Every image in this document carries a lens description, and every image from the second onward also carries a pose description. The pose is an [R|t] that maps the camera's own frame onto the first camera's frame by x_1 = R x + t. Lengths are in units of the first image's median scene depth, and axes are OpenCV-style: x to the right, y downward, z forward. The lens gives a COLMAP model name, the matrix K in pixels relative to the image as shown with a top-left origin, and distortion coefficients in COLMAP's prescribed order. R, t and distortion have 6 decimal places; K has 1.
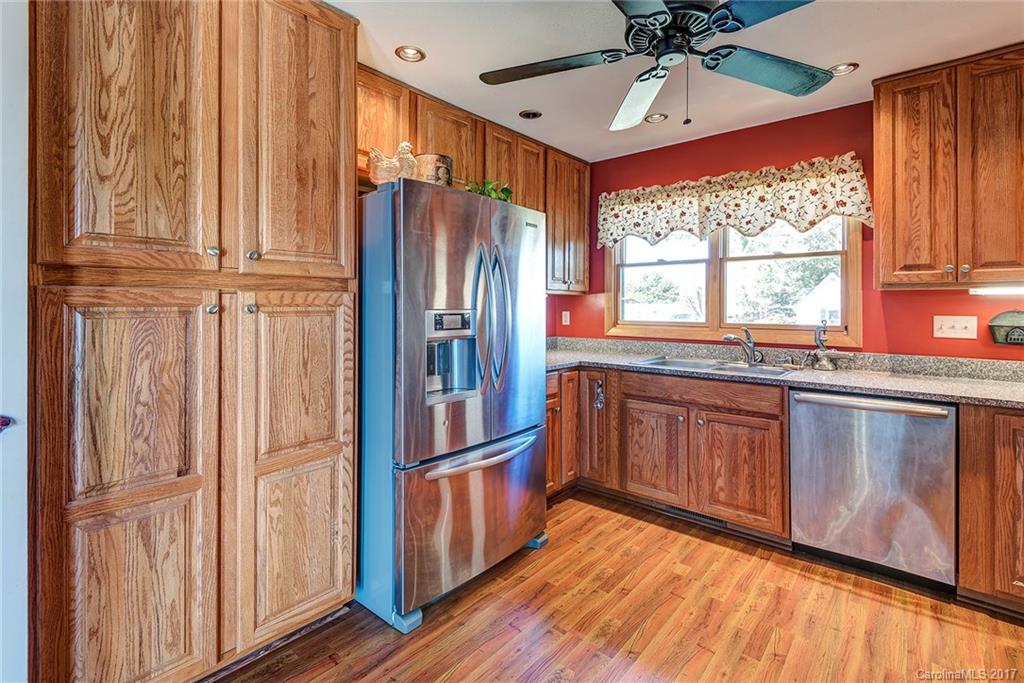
lens RADIAL K [[473.4, 0, 503.2], [0, 473.4, 308.8], [0, 0, 1]] dist [0.005766, 0.000083]
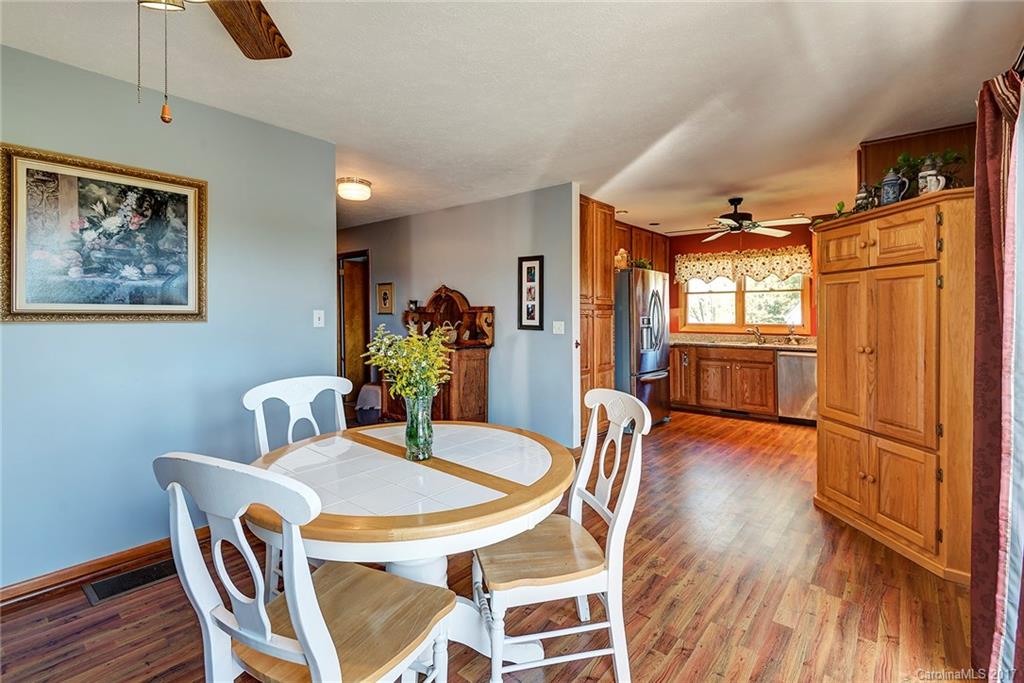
lens RADIAL K [[473.4, 0, 513.0], [0, 473.4, 311.7], [0, 0, 1]] dist [0.005766, 0.000083]
pose [[0.999612, 0.000149, 0.027850, -0.611965], [0.000248, 0.999898, -0.014270, 0.008028], [-0.027849, 0.014272, 0.999510, -1.046060]]
